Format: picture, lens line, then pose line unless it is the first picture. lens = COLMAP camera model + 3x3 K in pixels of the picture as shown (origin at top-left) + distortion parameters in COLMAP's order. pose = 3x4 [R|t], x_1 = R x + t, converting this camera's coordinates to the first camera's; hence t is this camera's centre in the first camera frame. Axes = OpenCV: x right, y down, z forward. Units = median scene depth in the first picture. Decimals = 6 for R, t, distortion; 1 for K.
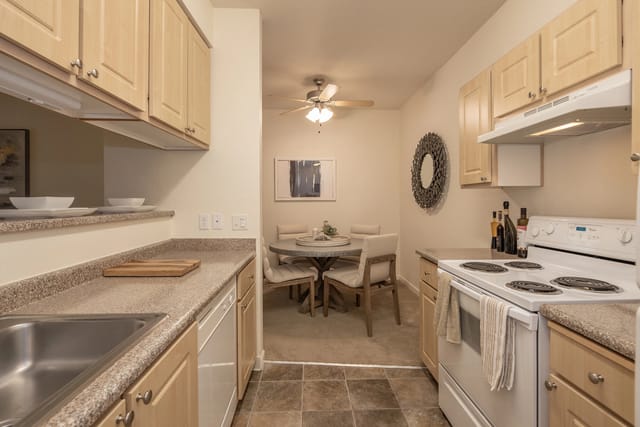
lens RADIAL K [[280.8, 0, 319.7], [0, 280.8, 197.8], [0, 0, 1]] dist [0.001075, 0.000117]
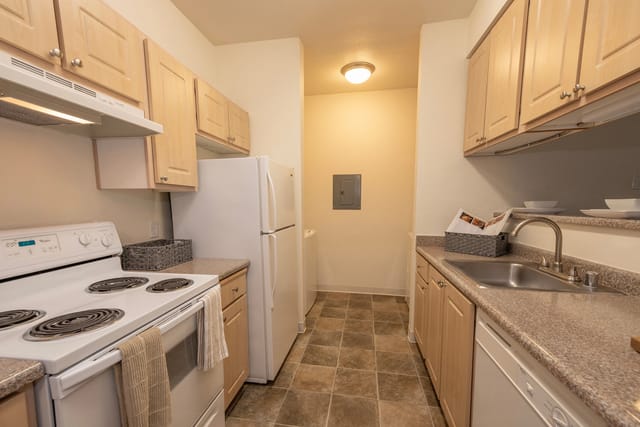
lens RADIAL K [[271.3, 0, 307.9], [0, 271.3, 246.0], [0, 0, 1]] dist [0.028643, 0.000096]
pose [[-0.969579, -0.031739, 0.242712, -0.034434], [0.005686, 0.988370, 0.151960, 0.003374], [-0.244712, 0.148717, -0.958123, 1.603615]]
